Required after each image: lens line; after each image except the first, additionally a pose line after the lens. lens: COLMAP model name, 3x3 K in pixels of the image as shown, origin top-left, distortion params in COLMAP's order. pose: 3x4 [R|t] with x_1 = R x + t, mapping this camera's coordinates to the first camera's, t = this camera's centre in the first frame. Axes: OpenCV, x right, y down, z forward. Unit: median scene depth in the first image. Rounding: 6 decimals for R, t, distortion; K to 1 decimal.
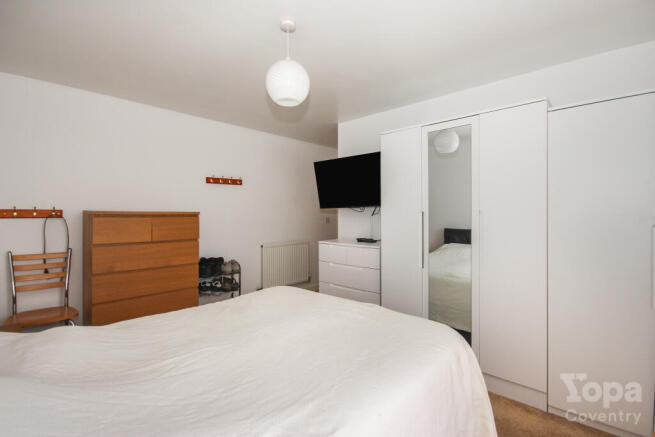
lens RADIAL K [[315.5, 0, 328.9], [0, 315.5, 217.9], [0, 0, 1]] dist [0.028786, 0.003192]
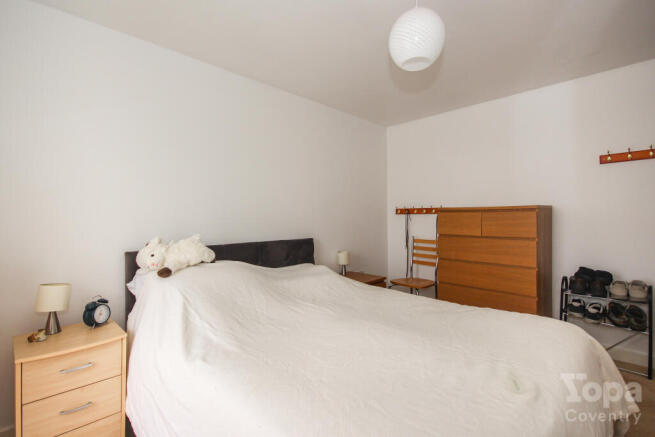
lens RADIAL K [[315.5, 0, 328.8], [0, 315.5, 217.3], [0, 0, 1]] dist [0.028786, 0.003192]
pose [[-0.052241, -0.000051, -0.998635, 0.498470], [-0.009593, 0.999954, 0.000451, 0.019050], [0.998588, 0.009603, -0.052239, 0.591084]]
